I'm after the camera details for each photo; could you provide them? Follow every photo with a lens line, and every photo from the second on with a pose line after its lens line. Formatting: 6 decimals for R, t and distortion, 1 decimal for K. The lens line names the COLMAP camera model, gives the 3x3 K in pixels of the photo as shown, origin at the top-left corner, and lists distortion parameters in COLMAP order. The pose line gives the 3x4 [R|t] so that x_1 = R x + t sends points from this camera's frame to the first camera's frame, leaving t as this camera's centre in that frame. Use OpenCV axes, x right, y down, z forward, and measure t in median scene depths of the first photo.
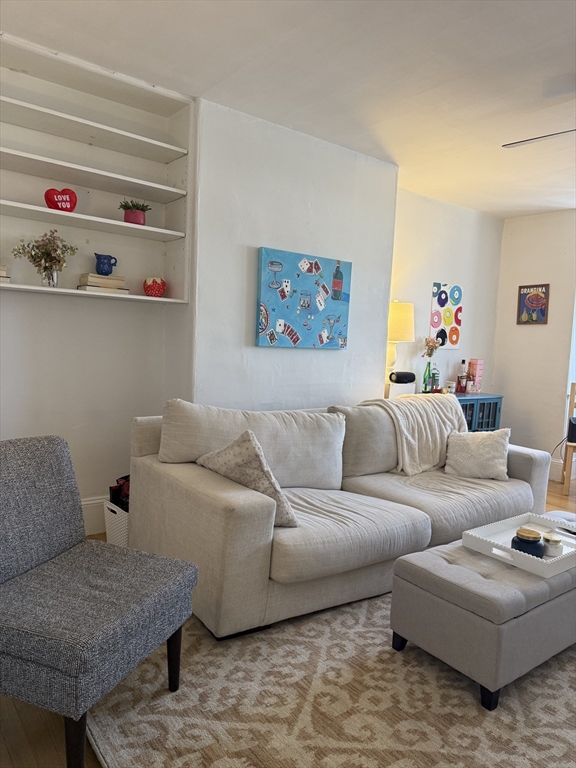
lens RADIAL K [[540.5, 0, 290.9], [0, 540.5, 386.5], [0, 0, 1]] dist [0.051048, -0.046434]
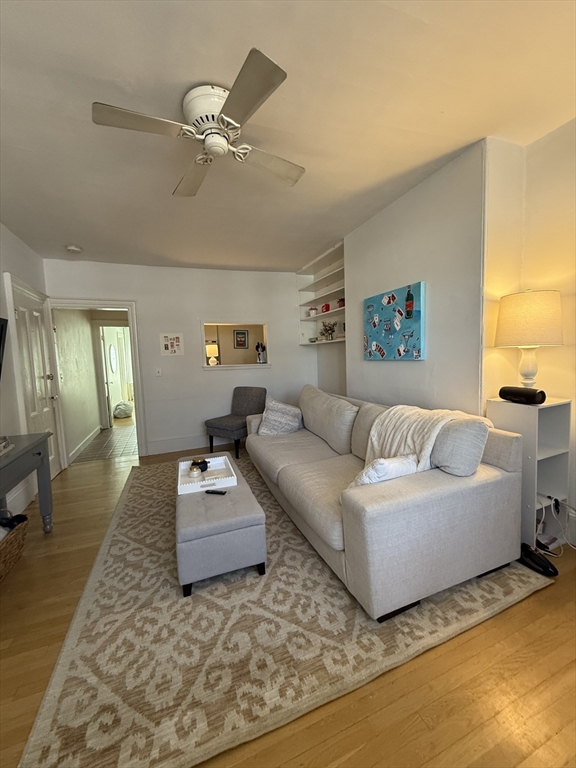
lens RADIAL K [[306.3, 0, 290.9], [0, 306.3, 381.0], [0, 0, 1]] dist [-0.004235, 0.000197]
pose [[-0.285915, 0.048832, -0.957010, 0.842779], [-0.052426, 0.996408, 0.066505, -0.056825], [0.956820, 0.069187, -0.282328, 0.990289]]
